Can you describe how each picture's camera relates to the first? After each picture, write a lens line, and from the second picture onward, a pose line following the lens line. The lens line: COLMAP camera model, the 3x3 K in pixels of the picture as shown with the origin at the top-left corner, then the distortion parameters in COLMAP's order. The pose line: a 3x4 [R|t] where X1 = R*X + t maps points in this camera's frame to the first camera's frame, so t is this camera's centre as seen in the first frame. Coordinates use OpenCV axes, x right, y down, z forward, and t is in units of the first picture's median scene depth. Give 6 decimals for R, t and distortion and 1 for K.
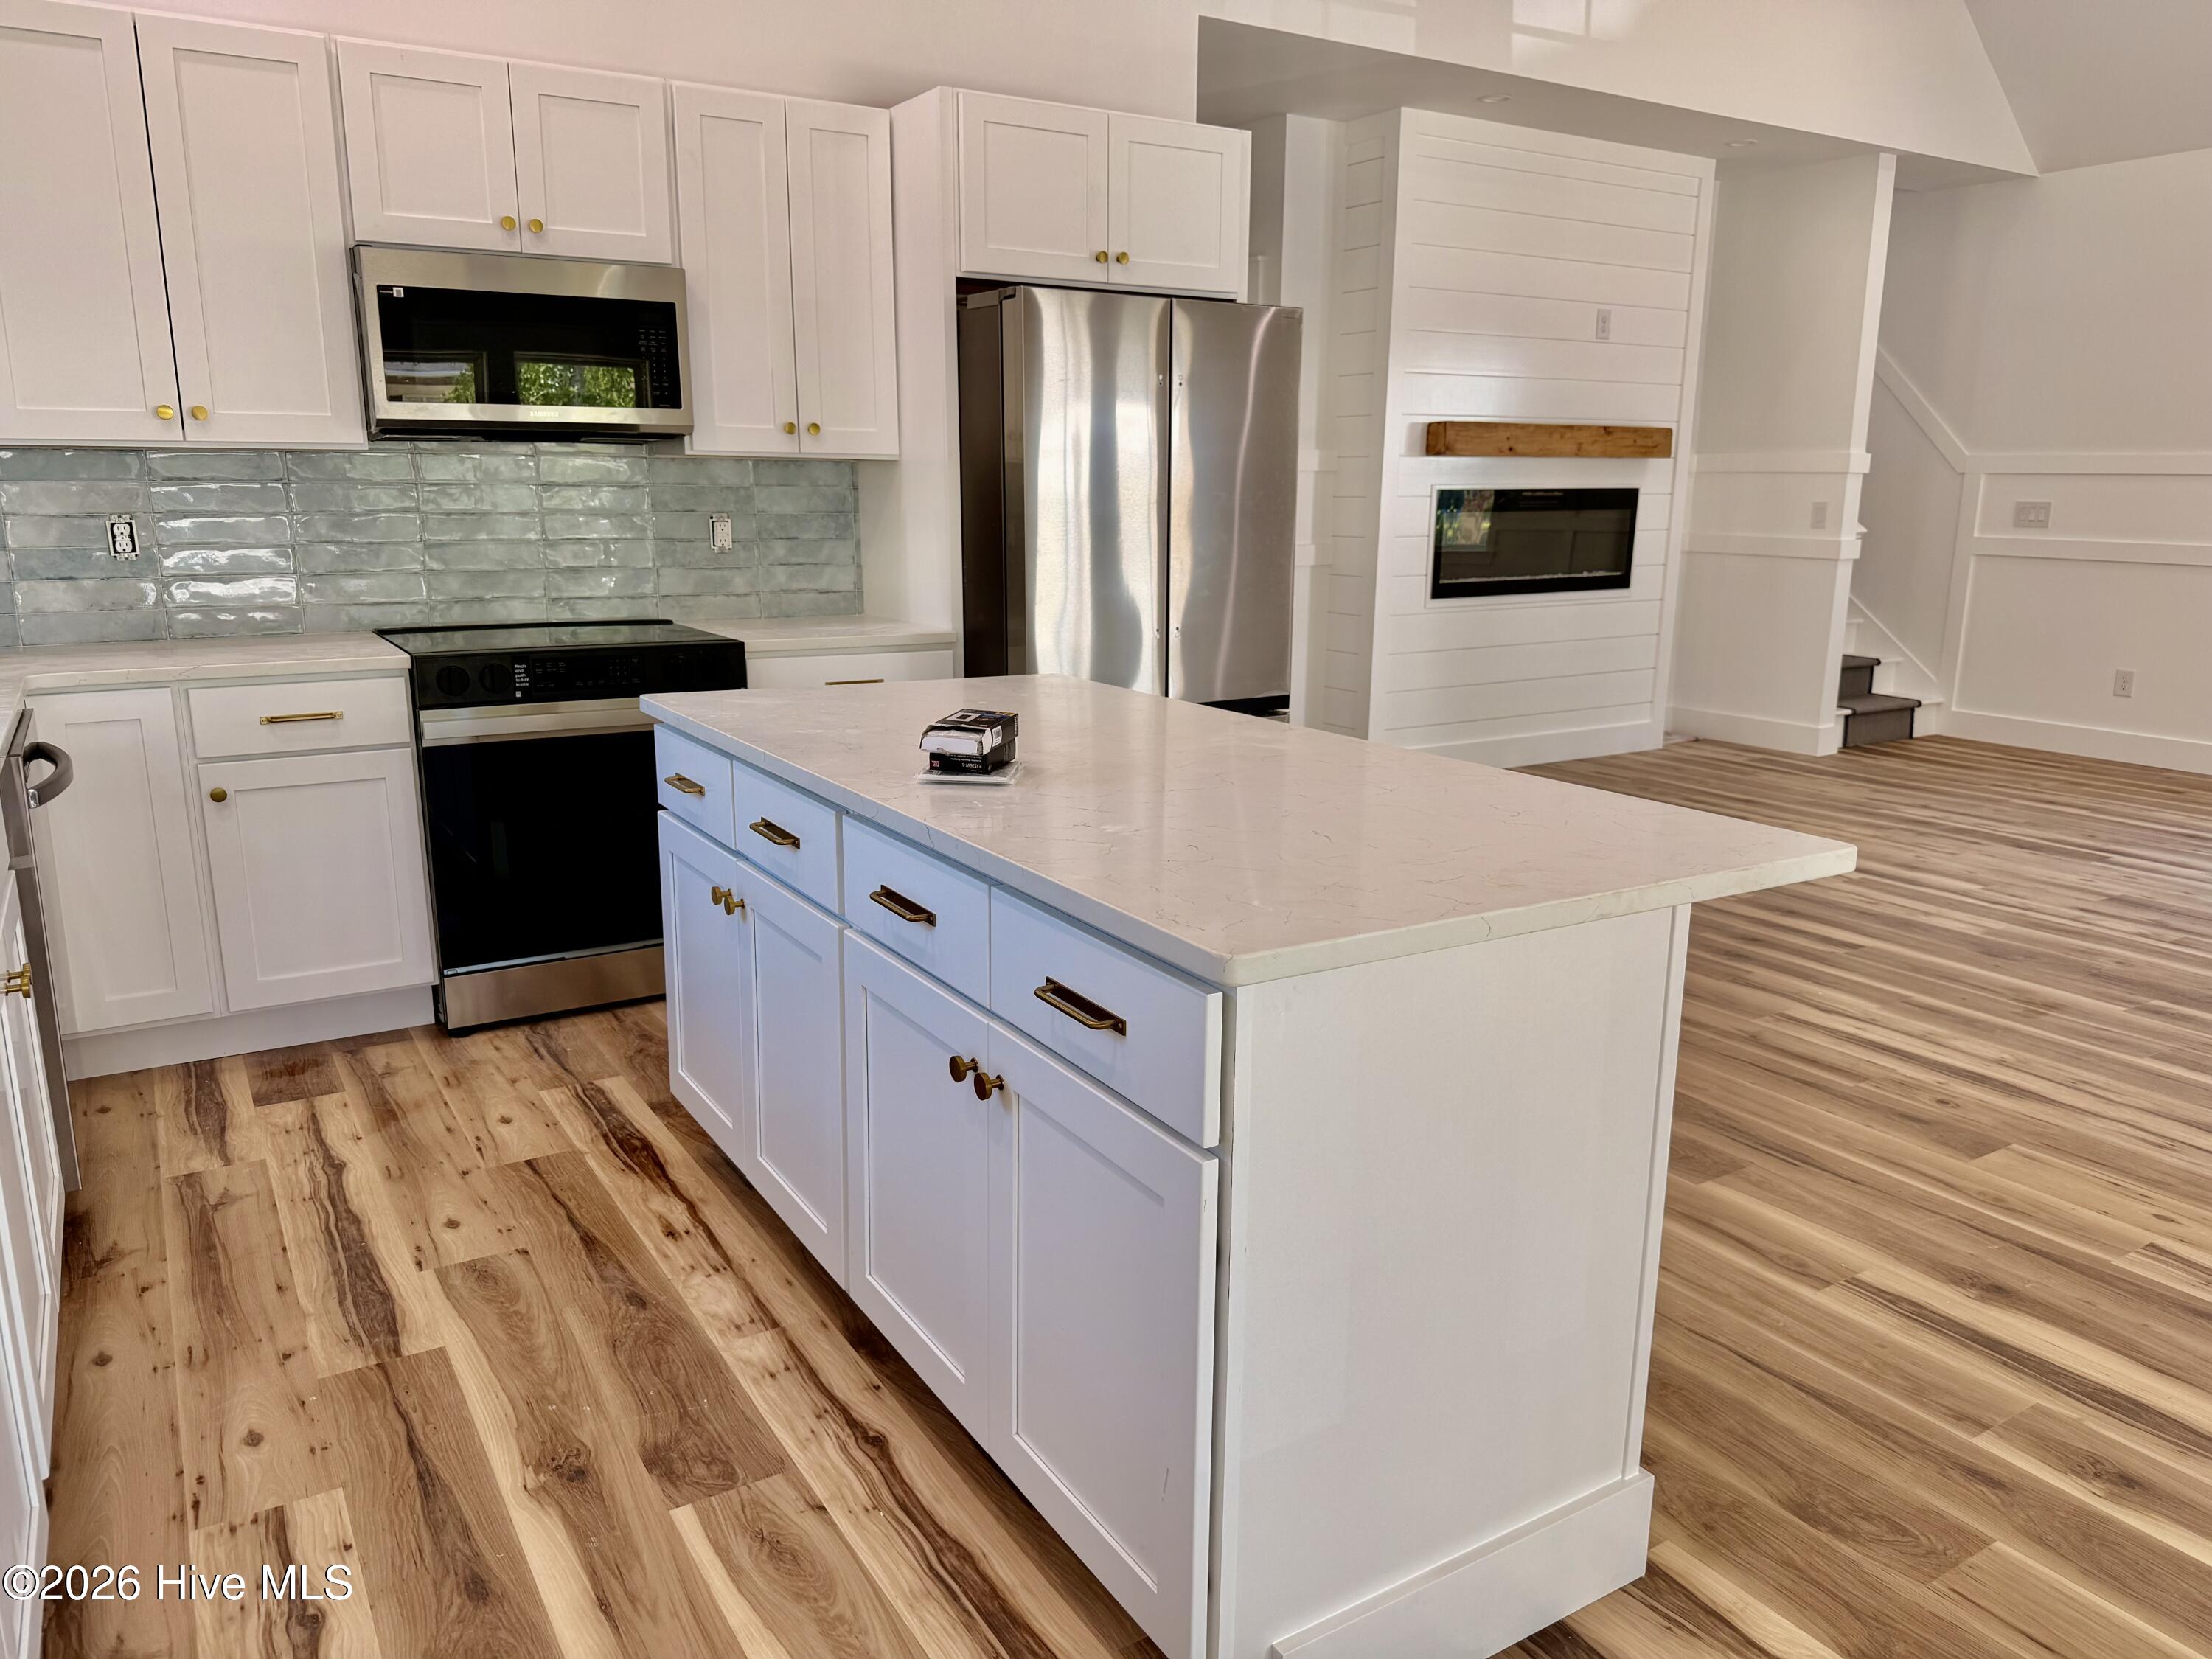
lens RADIAL K [[1541.8, 0, 1122.8], [0, 1541.8, 836.9], [0, 0, 1]] dist [0.053654, -0.070763]
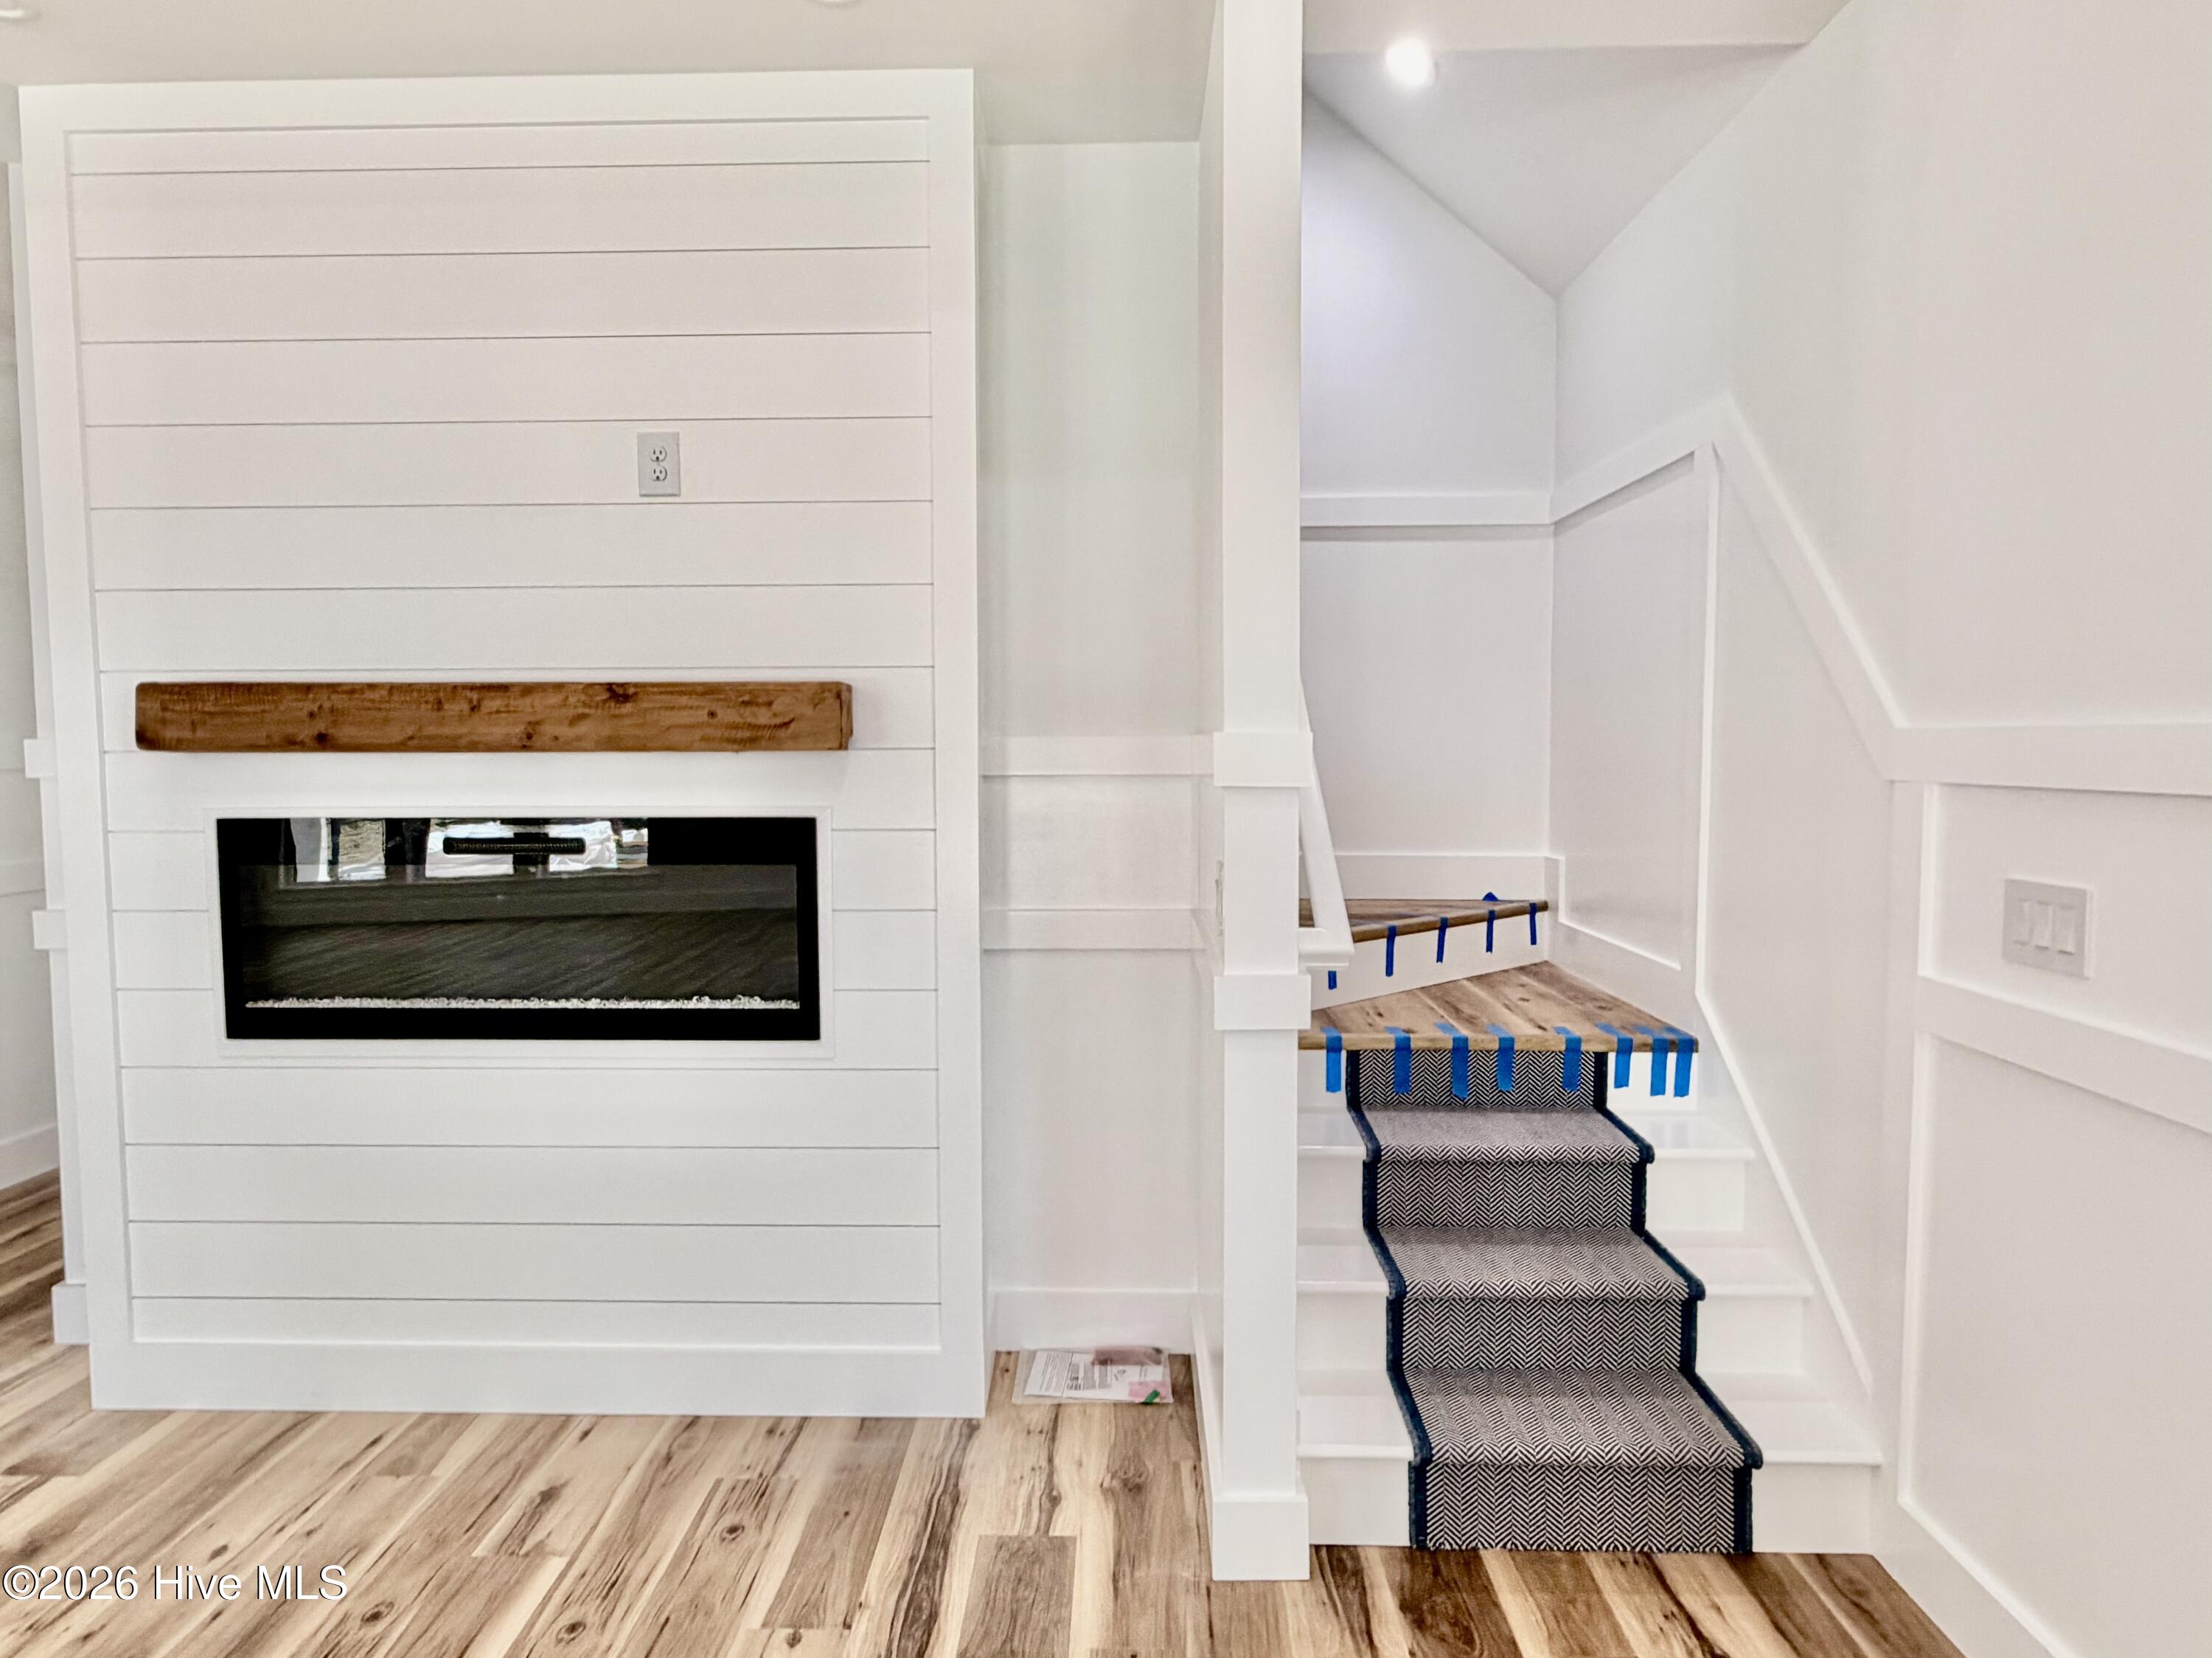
lens RADIAL K [[1350.3, 0, 1095.0], [0, 1350.3, 831.1], [0, 0, 1]] dist [-0.002398, 0.005389]
pose [[0.833512, 0.024675, -0.551950, 0.978252], [-0.116407, 0.984420, -0.131781, -0.289457], [0.540099, 0.174092, 0.823399, 1.177482]]
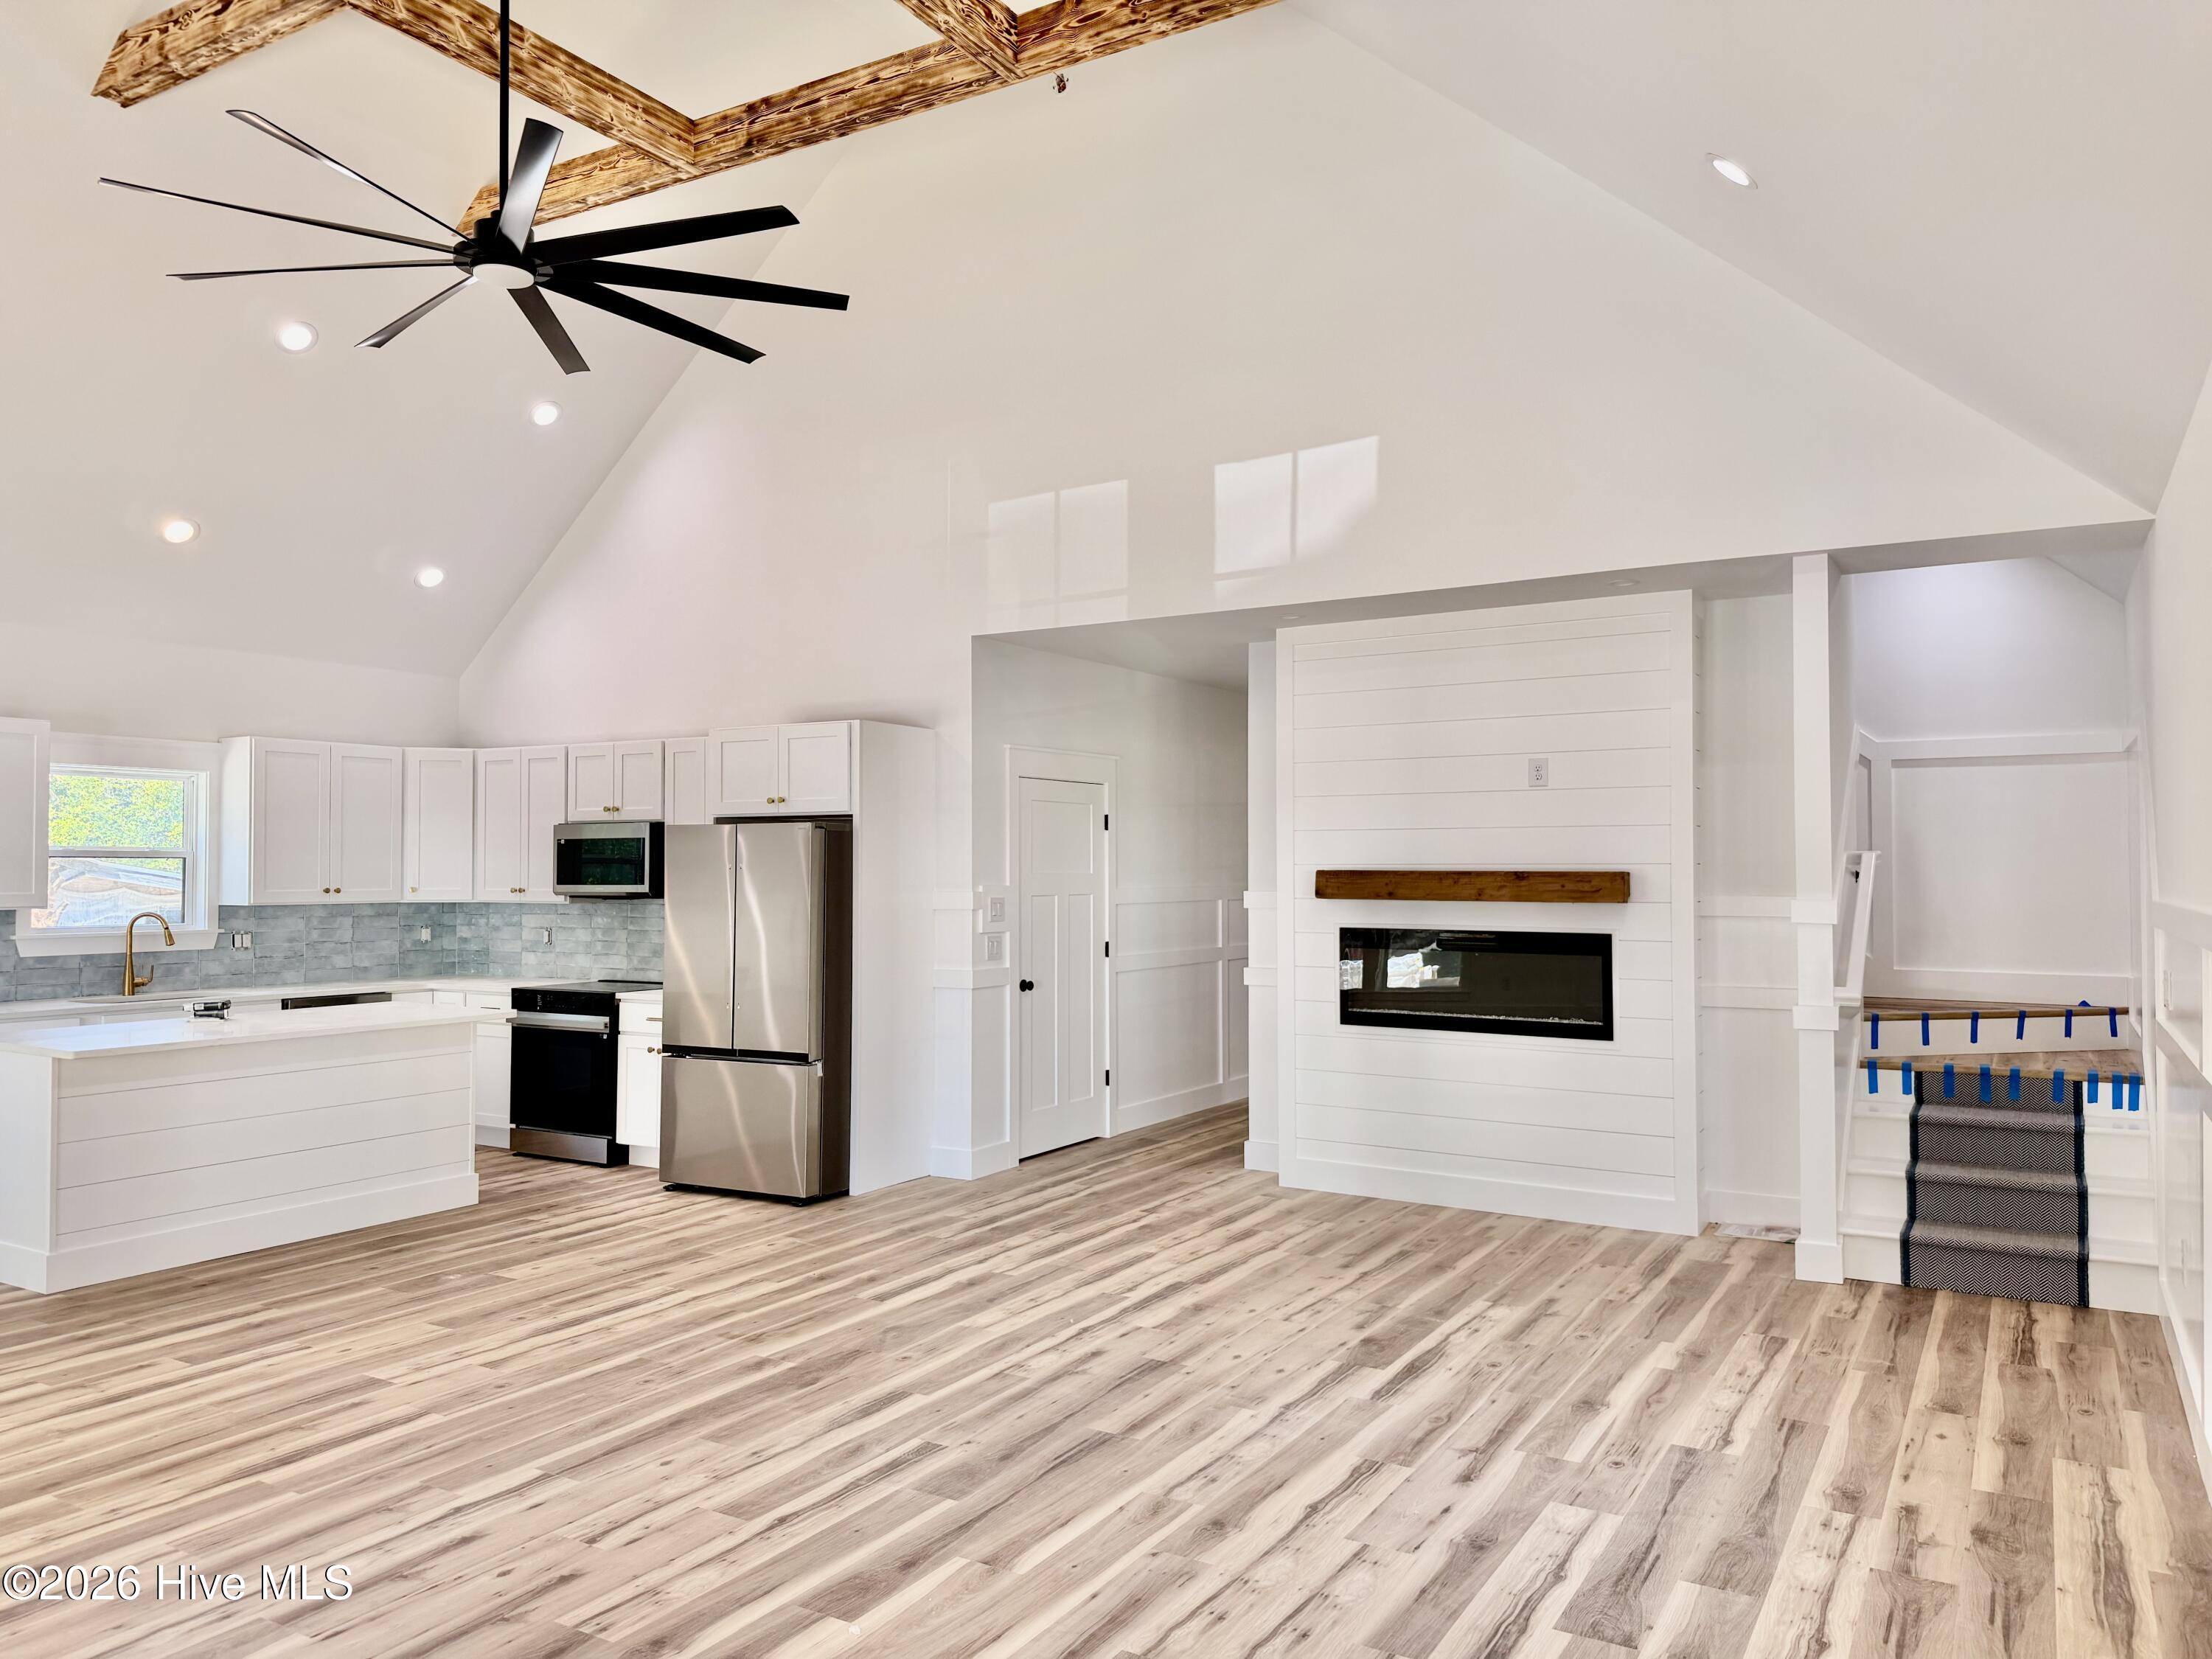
lens RADIAL K [[1541.8, 0, 1107.3], [0, 1541.8, 832.4], [0, 0, 1]] dist [0.053654, -0.070763]
pose [[0.462956, -0.029422, -0.885893, 1.634626], [-0.198288, 0.970682, -0.135861, -0.157603], [0.863918, 0.238559, 0.443549, 0.508583]]
